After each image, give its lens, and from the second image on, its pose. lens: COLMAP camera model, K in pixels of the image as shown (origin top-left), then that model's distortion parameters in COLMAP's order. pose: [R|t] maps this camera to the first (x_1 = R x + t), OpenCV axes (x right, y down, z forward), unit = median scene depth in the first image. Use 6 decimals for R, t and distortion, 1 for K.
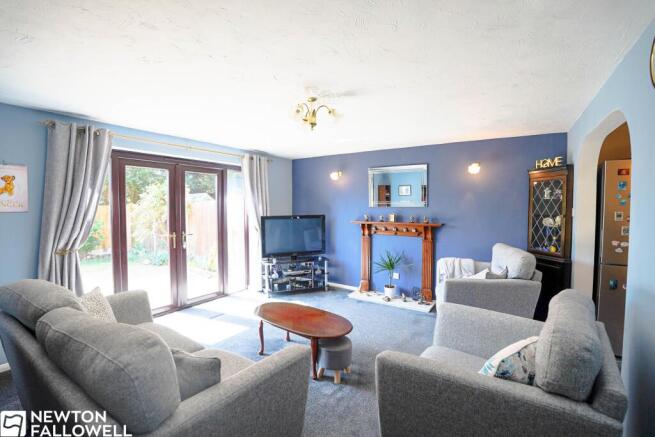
lens RADIAL K [[285.0, 0, 326.6], [0, 285.0, 214.5], [0, 0, 1]] dist [0.000640, 0.000132]
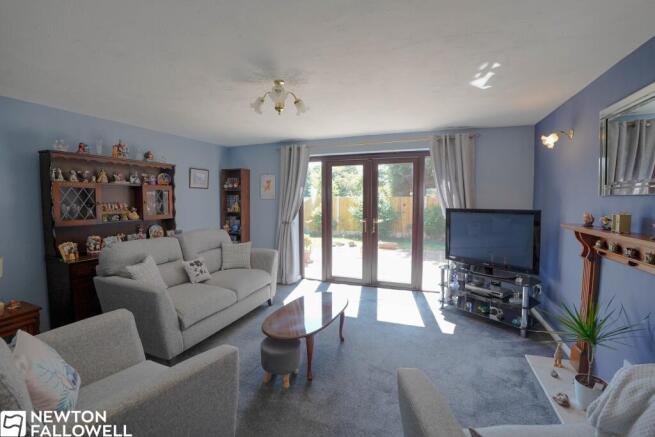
lens RADIAL K [[285.0, 0, 326.6], [0, 285.0, 214.5], [0, 0, 1]] dist [0.000640, 0.000132]
pose [[0.295395, 0.062698, -0.953316, 0.468889], [-0.026339, 0.997999, 0.057475, -0.014827], [0.955012, 0.008132, 0.296455, 0.446625]]
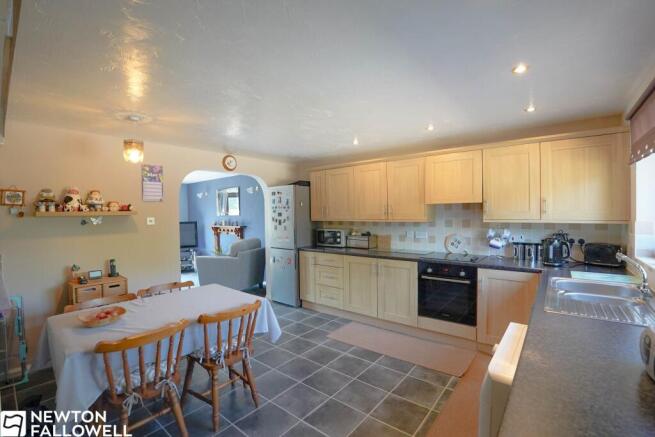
lens RADIAL K [[285.0, 0, 326.6], [0, 285.0, 214.5], [0, 0, 1]] dist [0.000640, 0.000132]
pose [[0.999779, -0.017628, -0.011444, 0.763849], [0.017391, 0.999638, -0.020552, 0.008725], [0.011803, 0.020348, 0.999723, -0.538378]]
